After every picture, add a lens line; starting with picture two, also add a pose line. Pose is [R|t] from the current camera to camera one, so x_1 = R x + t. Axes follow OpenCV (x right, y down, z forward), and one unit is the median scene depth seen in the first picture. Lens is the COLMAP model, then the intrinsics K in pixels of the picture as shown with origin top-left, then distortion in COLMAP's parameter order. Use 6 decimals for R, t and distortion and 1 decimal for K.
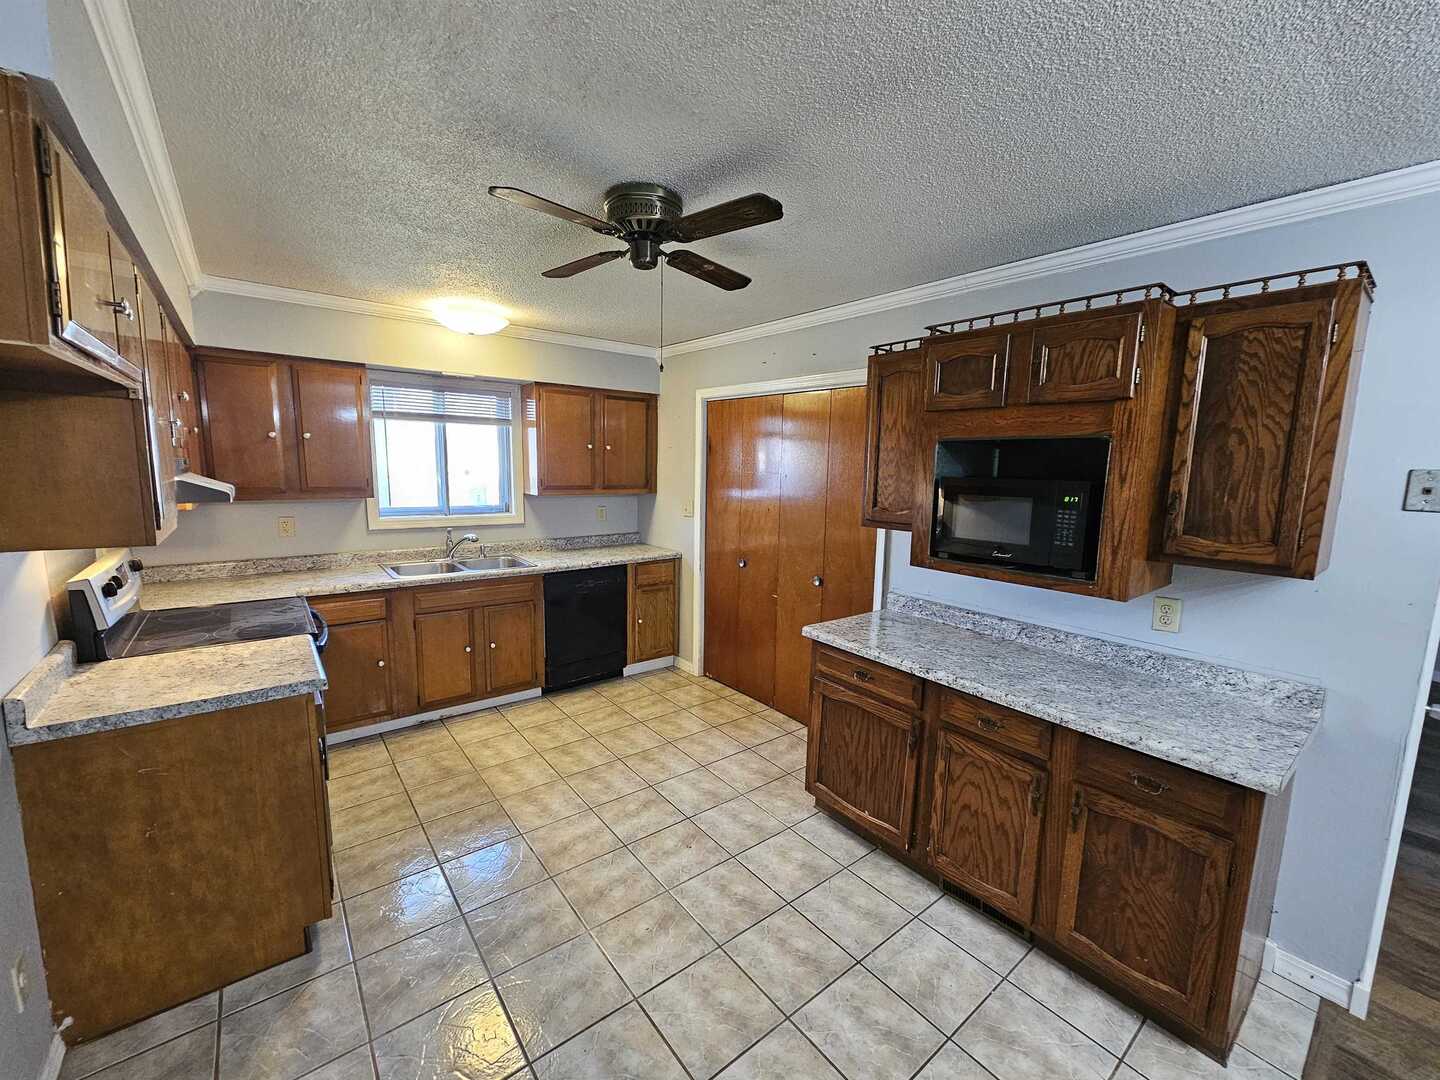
lens RADIAL K [[585.3, 0, 724.3], [0, 585.3, 548.2], [0, 0, 1]] dist [-0.002892, 0.000643]
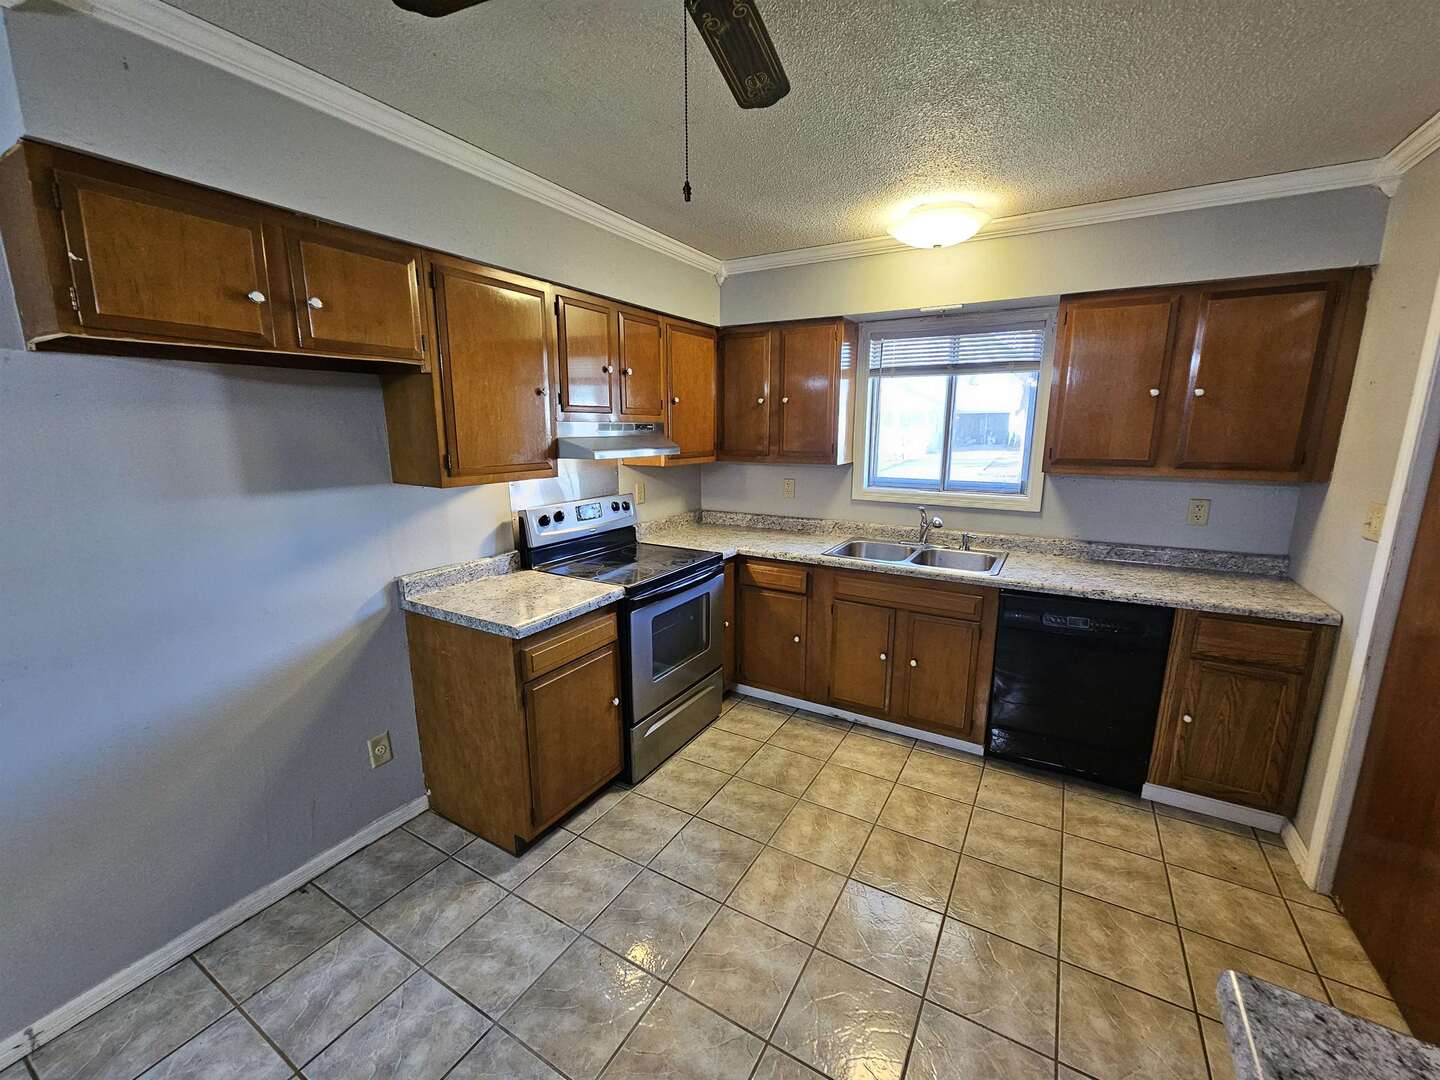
lens RADIAL K [[585.3, 0, 724.3], [0, 585.3, 548.2], [0, 0, 1]] dist [-0.002892, 0.000643]
pose [[0.359431, 0.170894, -0.917390, 0.194758], [-0.126869, 0.982909, 0.133393, -0.053385], [0.924507, 0.068443, 0.374969, 0.465819]]
